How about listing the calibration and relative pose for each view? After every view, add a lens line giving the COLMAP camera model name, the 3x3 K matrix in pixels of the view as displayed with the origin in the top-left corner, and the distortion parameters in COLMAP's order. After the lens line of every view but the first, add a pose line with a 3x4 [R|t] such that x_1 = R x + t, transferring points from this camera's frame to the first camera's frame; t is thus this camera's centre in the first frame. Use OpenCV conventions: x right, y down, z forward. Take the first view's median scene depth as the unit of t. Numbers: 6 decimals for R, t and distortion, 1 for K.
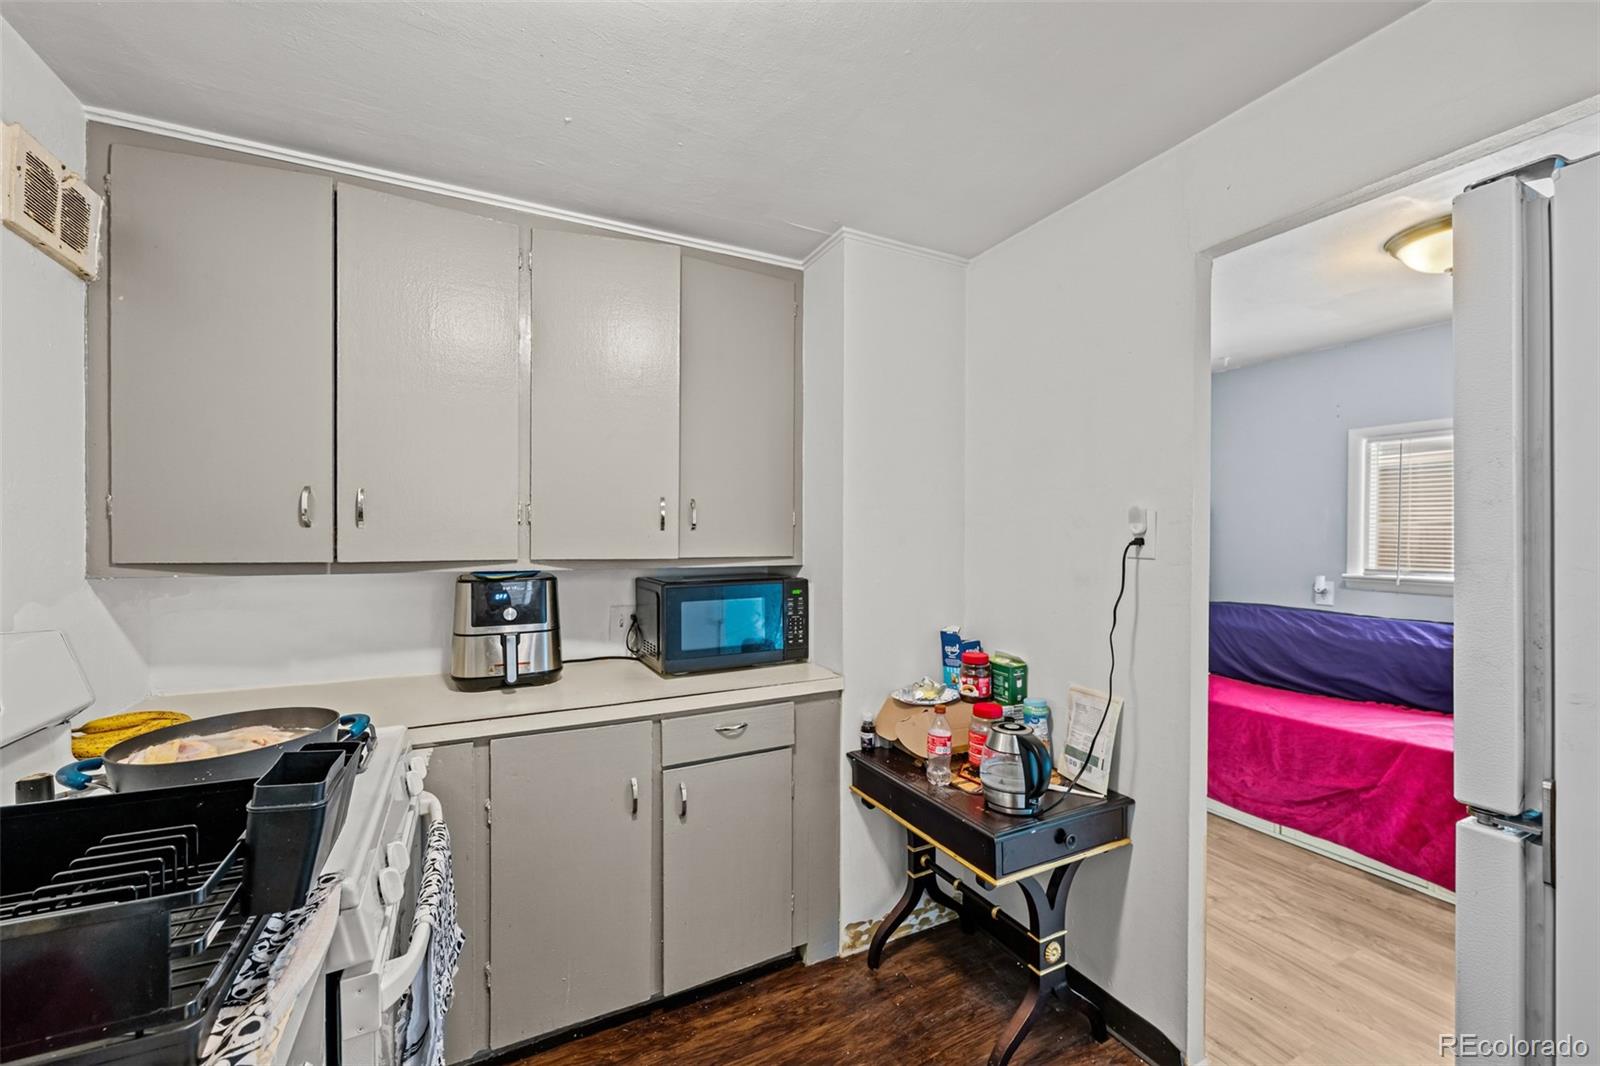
lens RADIAL K [[651.9, 0, 798.3], [0, 651.9, 537.6], [0, 0, 1]] dist [-0.000312, 0.000093]
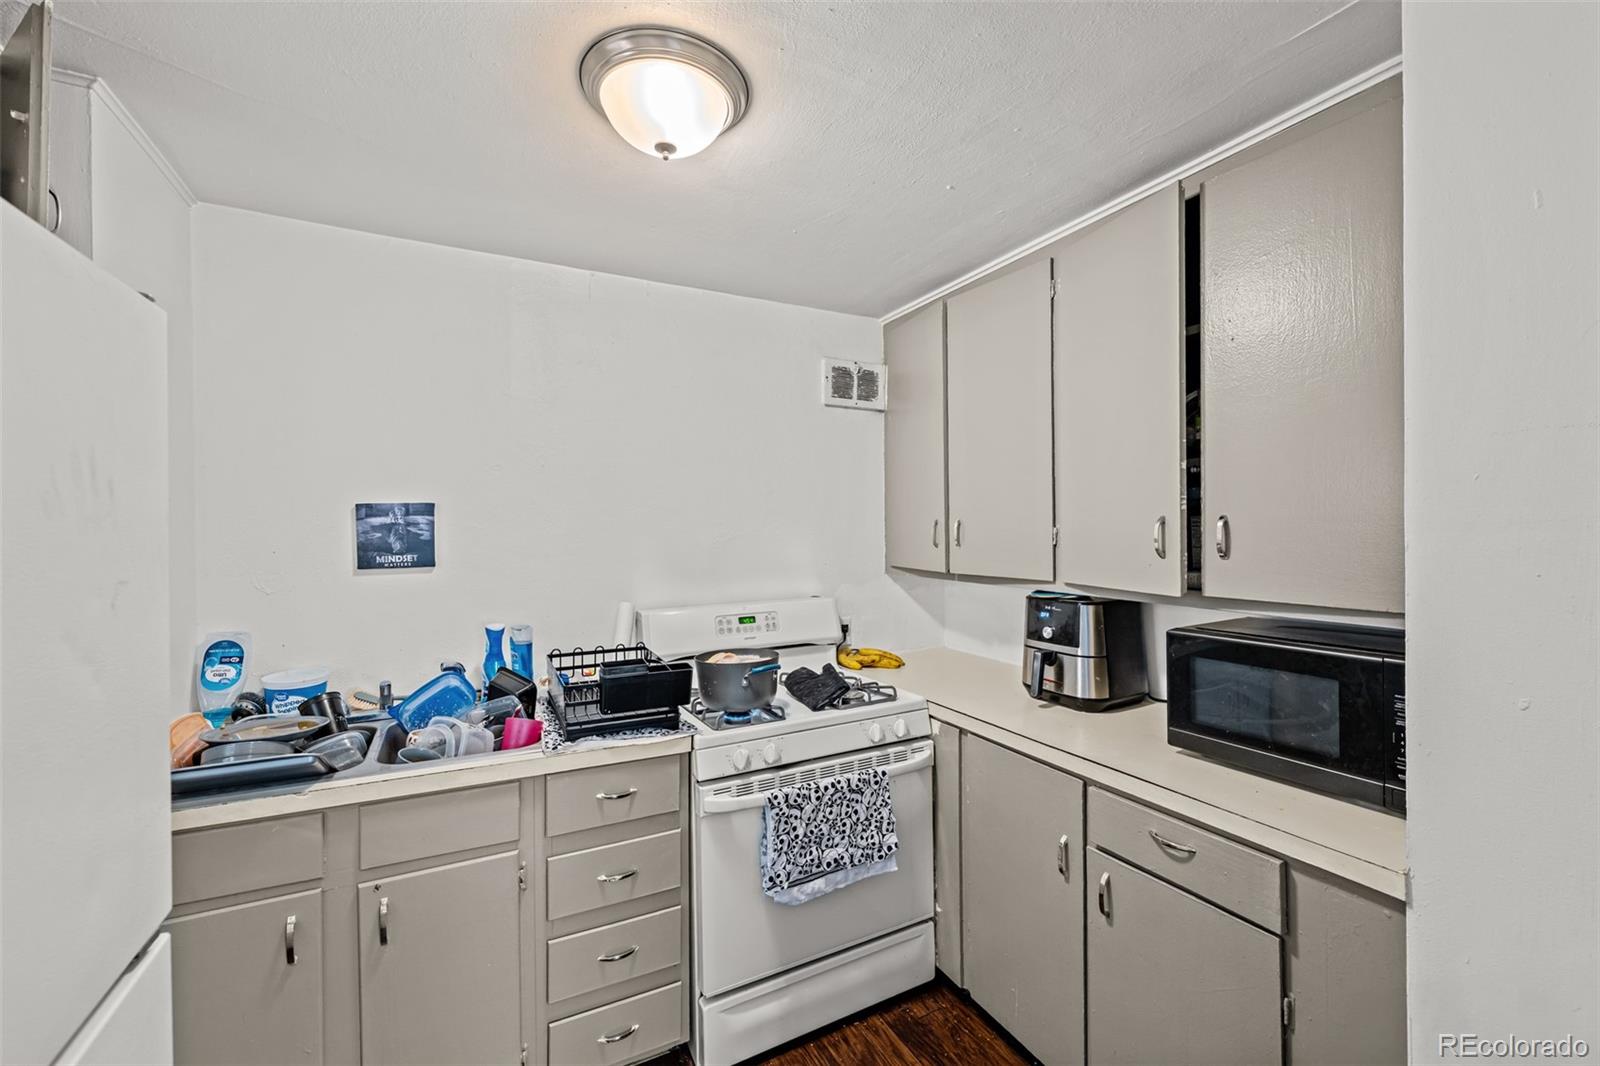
lens RADIAL K [[651.9, 0, 796.2], [0, 651.9, 524.8], [0, 0, 1]] dist [-0.000312, 0.000093]
pose [[0.006958, 0.000419, -0.999976, 0.689927], [0.006920, 0.999976, 0.000467, -0.068252], [0.999952, -0.006923, 0.006955, 0.663856]]
